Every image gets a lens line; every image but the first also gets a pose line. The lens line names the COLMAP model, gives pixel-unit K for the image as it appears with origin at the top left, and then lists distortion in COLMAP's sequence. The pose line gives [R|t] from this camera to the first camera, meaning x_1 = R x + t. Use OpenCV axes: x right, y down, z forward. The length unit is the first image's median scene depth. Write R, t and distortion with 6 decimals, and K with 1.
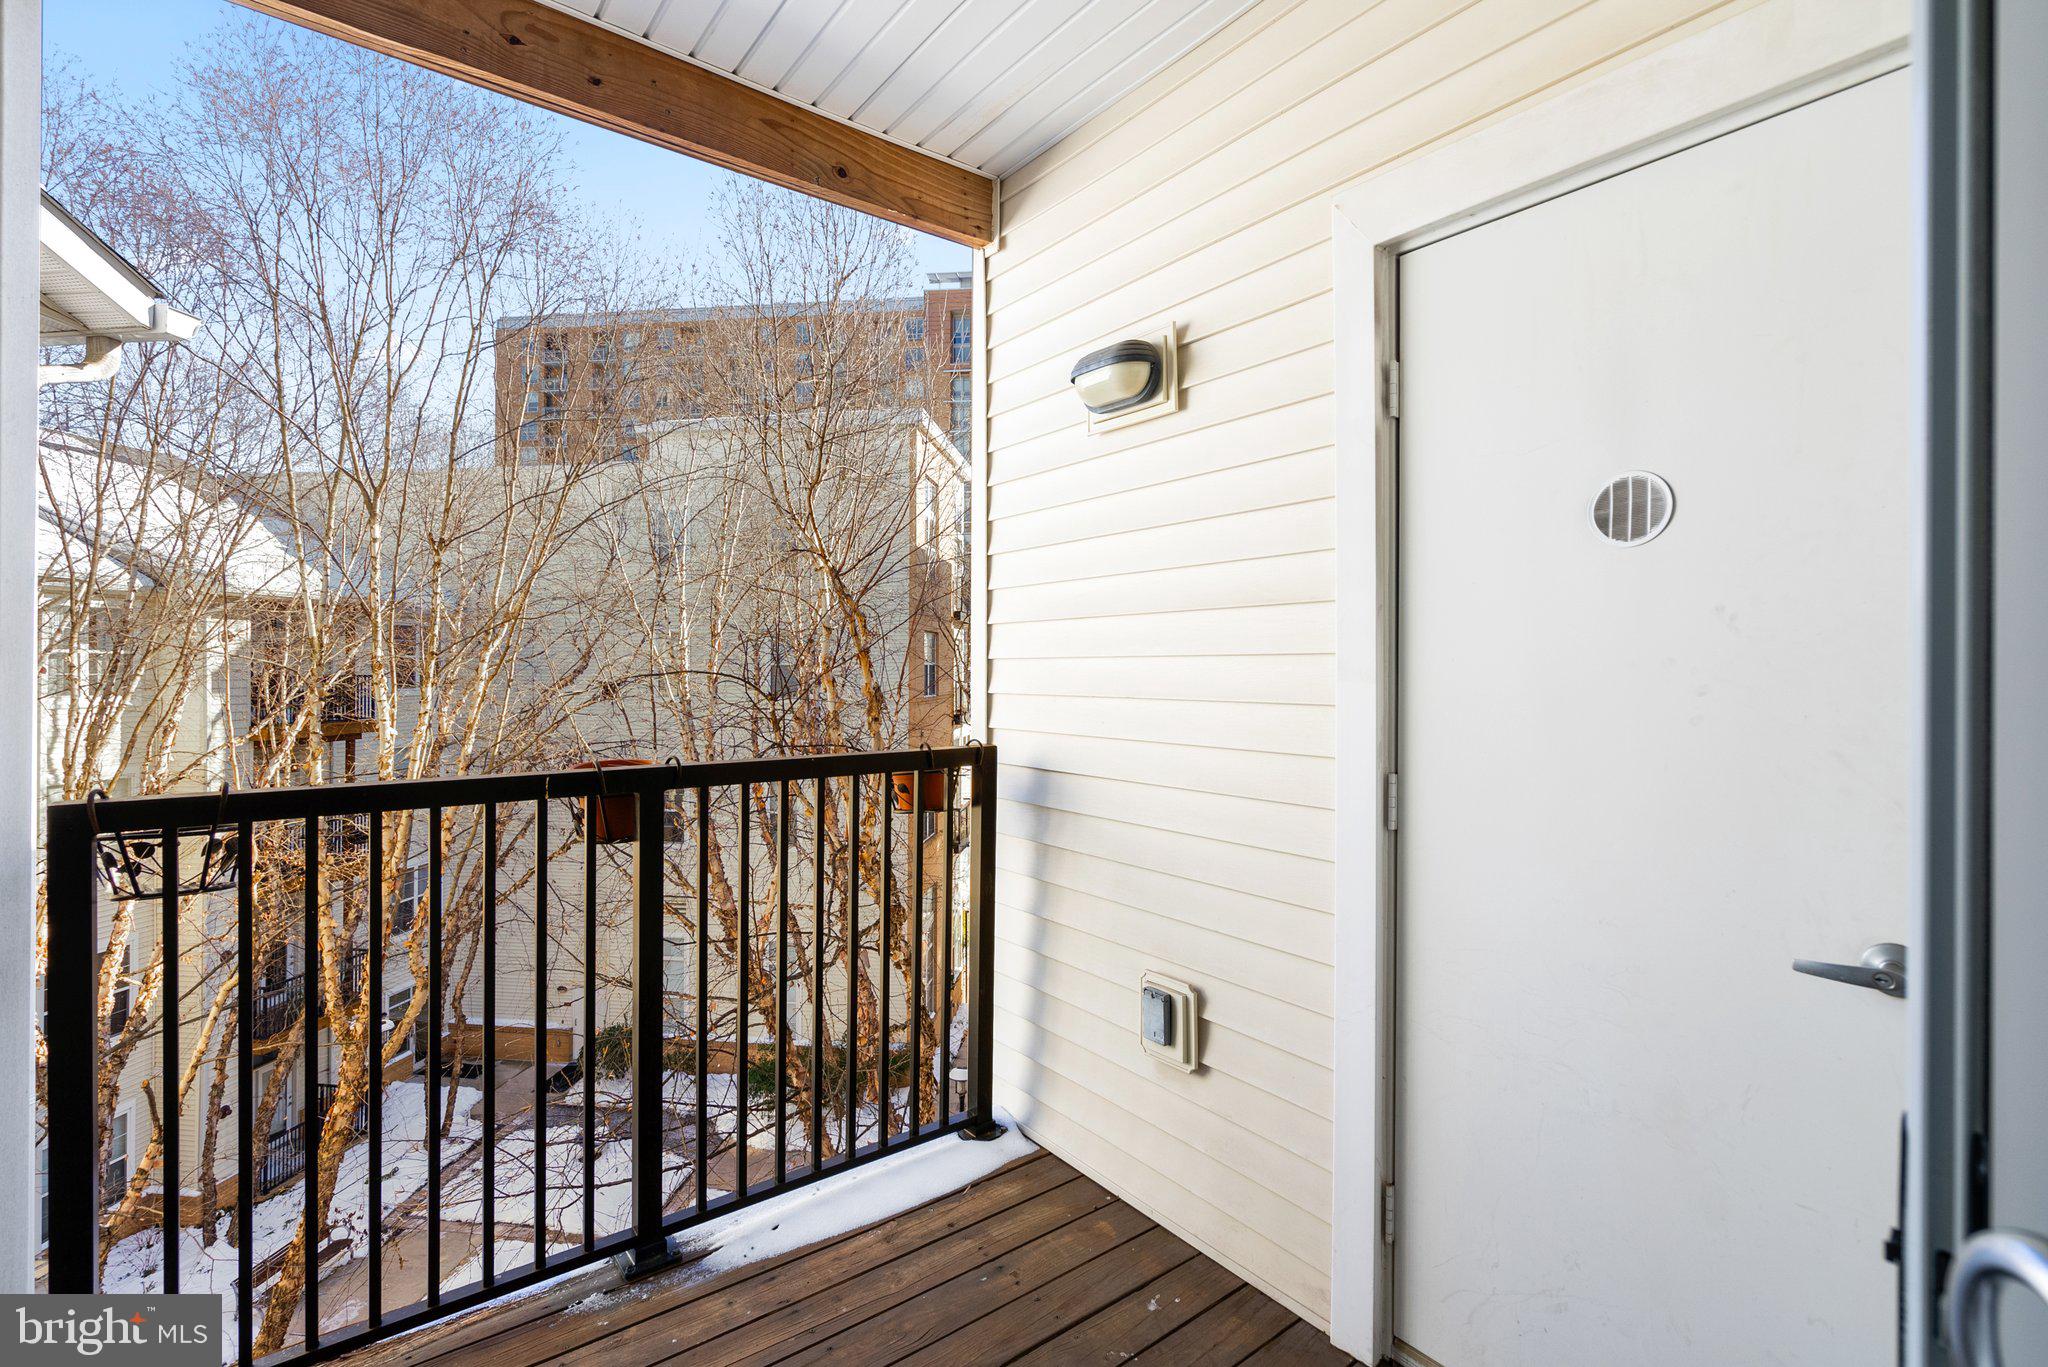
lens RADIAL K [[945.7, 0, 1023.3], [0, 945.7, 671.3], [0, 0, 1]] dist [0.000238, 0.001845]
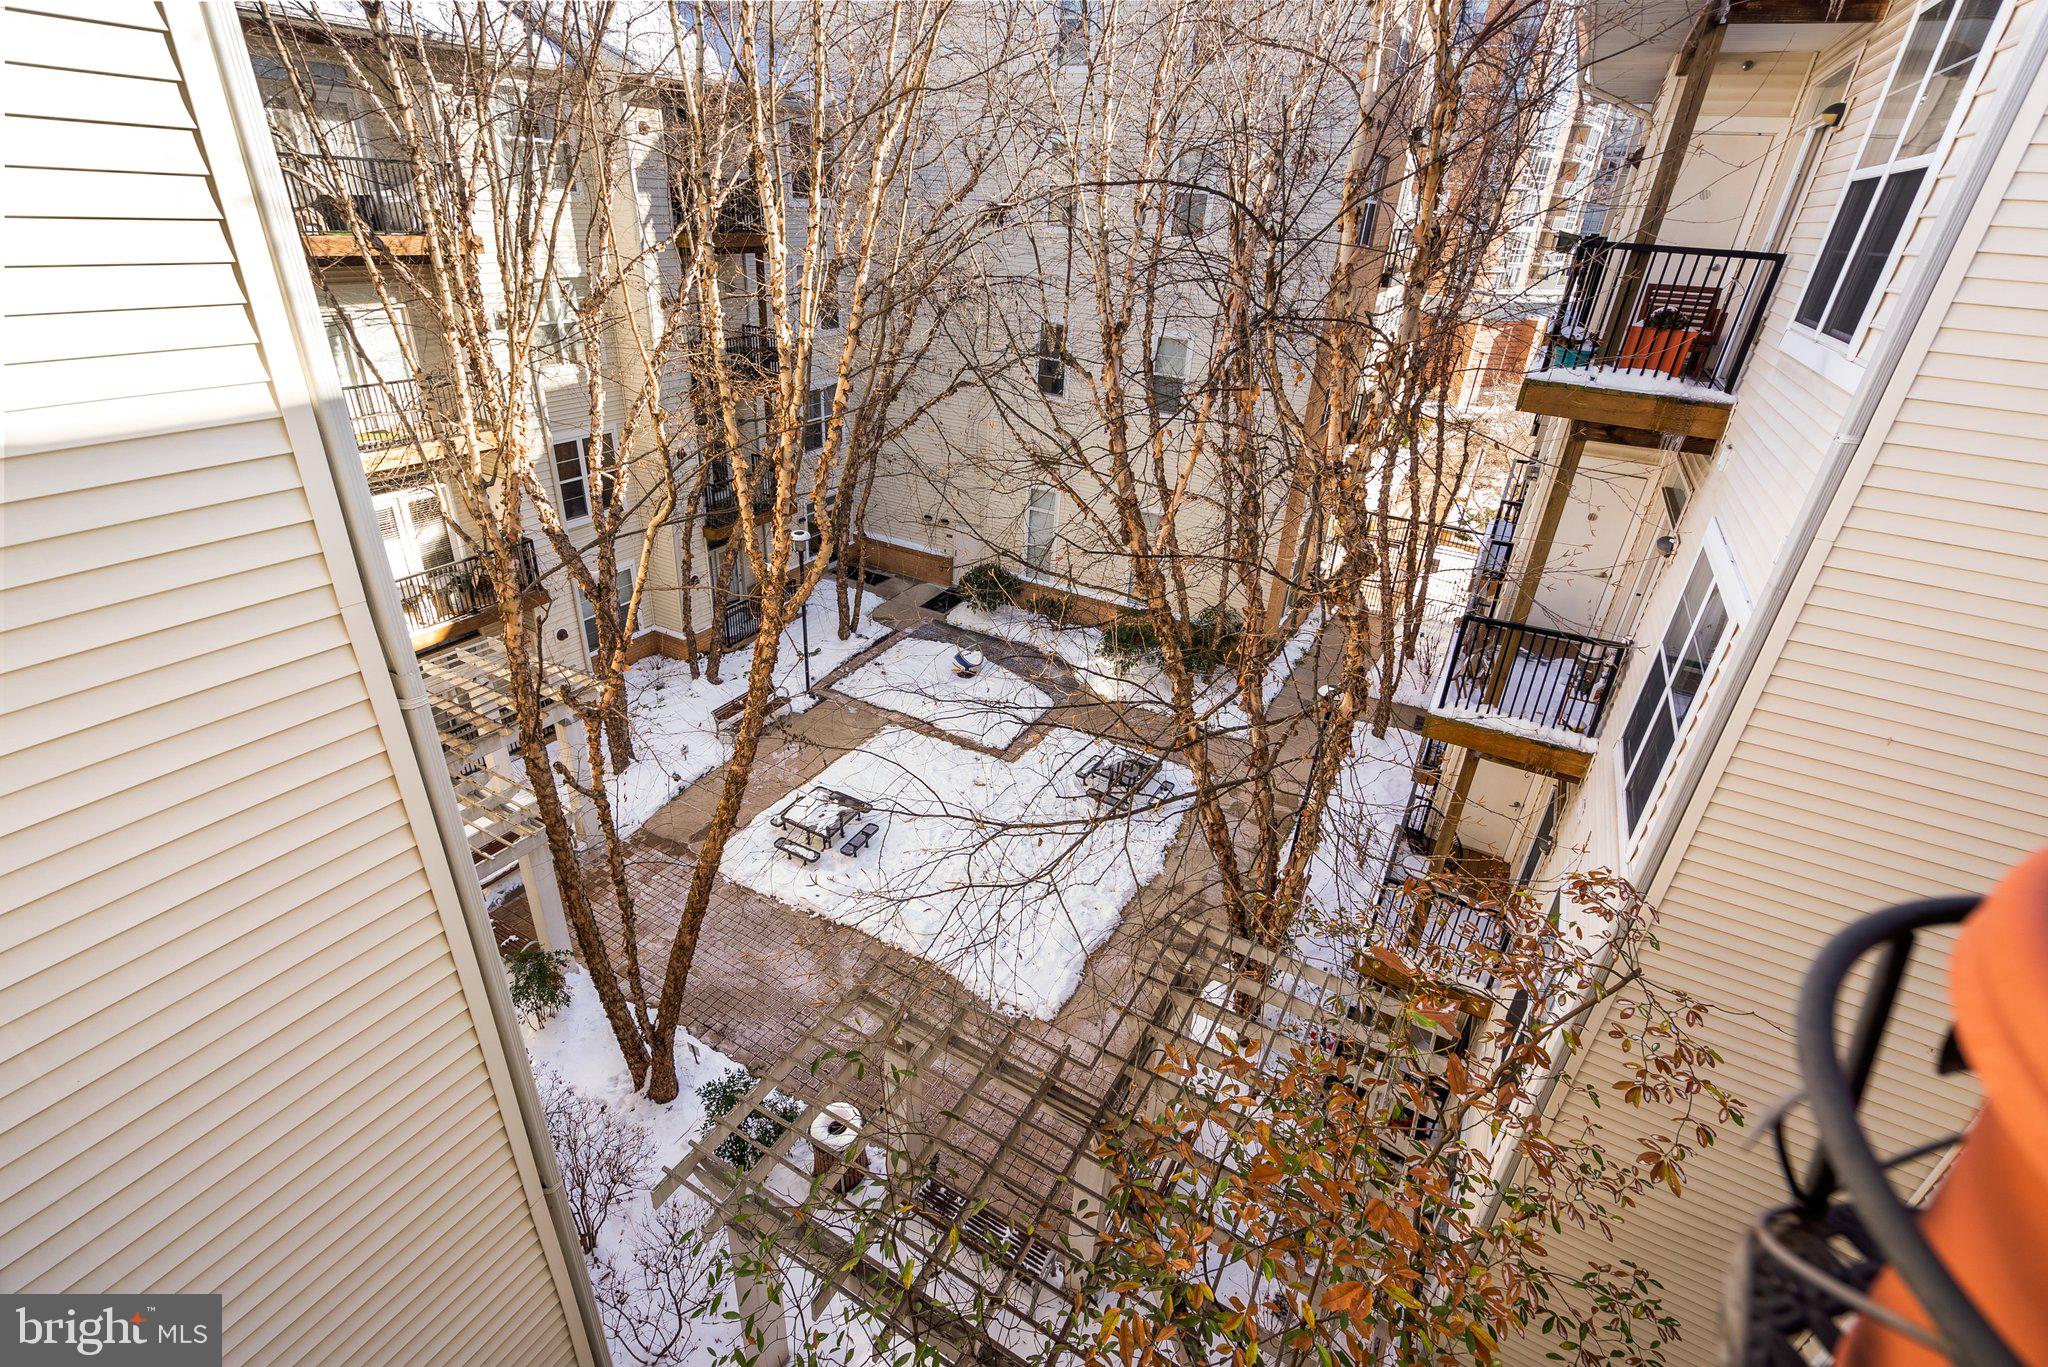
lens RADIAL K [[945.7, 0, 1023.3], [0, 945.7, 671.3], [0, 0, 1]] dist [0.000238, 0.001845]
pose [[0.927857, 0.209049, -0.308837, -0.063839], [-0.051614, 0.892134, 0.448812, 0.005008], [0.369348, -0.400493, 0.838563, 0.108763]]
